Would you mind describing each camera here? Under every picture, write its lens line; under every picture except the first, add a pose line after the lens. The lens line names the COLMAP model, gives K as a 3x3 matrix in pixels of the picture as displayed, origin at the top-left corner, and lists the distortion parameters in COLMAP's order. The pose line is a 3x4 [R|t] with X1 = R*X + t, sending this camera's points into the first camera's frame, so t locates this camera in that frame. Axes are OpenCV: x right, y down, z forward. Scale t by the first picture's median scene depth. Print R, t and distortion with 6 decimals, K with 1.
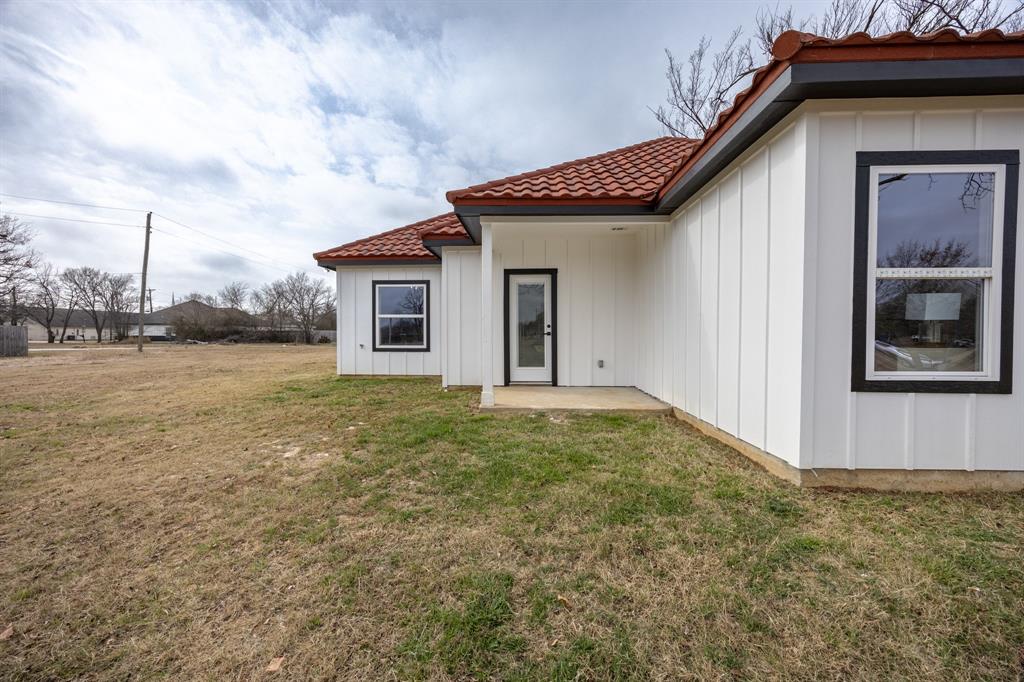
lens RADIAL K [[387.6, 0, 512.2], [0, 387.6, 336.0], [0, 0, 1]] dist [-0.003132, 0.000982]
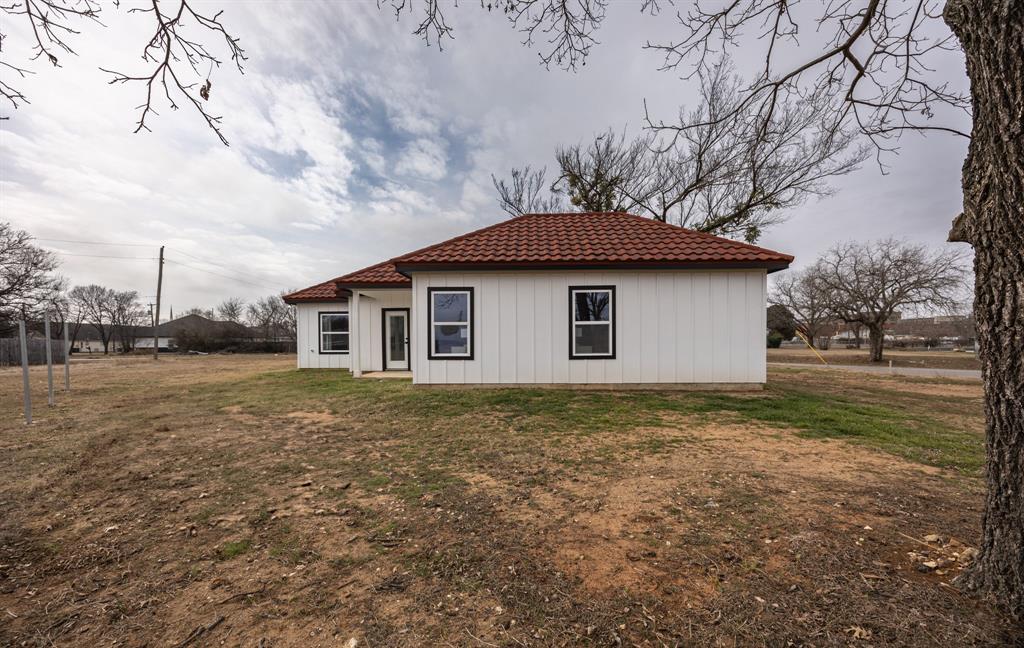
lens RADIAL K [[395.5, 0, 523.7], [0, 395.5, 344.3], [0, 0, 1]] dist [0.000768, 0.000133]
pose [[0.999866, -0.008627, 0.013895, 0.118847], [0.008652, 0.999961, -0.001713, 0.001791], [-0.013880, 0.001833, 0.999902, -0.170380]]
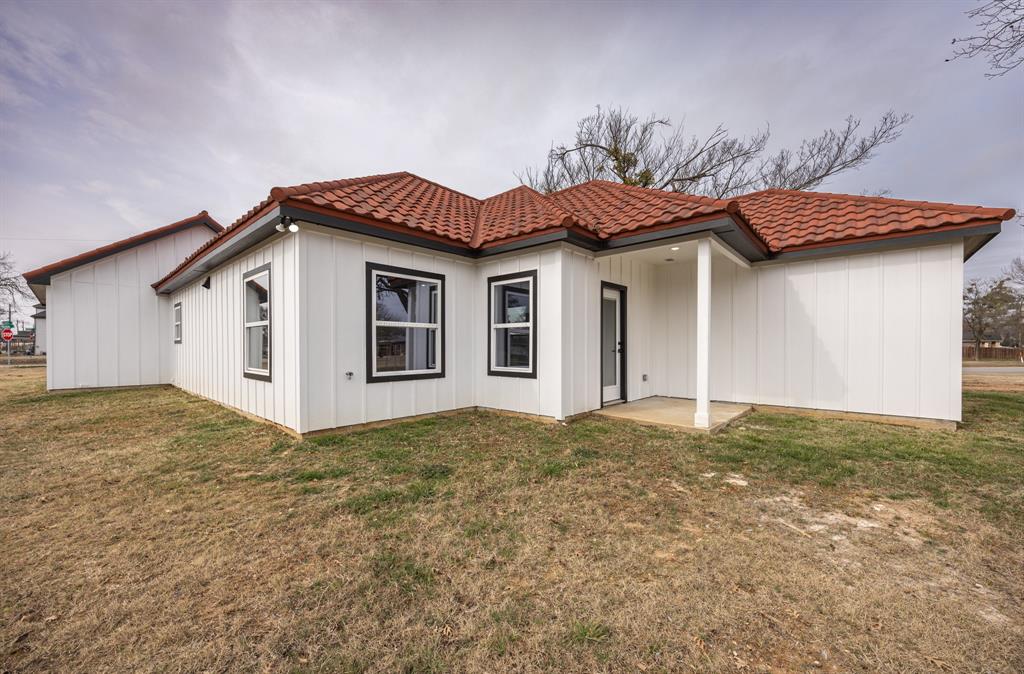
lens RADIAL K [[390.8, 0, 515.1], [0, 390.8, 352.2], [0, 0, 1]] dist [0.009618, 0.000006]
pose [[0.623827, -0.011558, 0.781477, -0.162564], [0.004680, 0.999928, 0.011052, -0.002971], [-0.781549, -0.003237, 0.623836, 0.109146]]
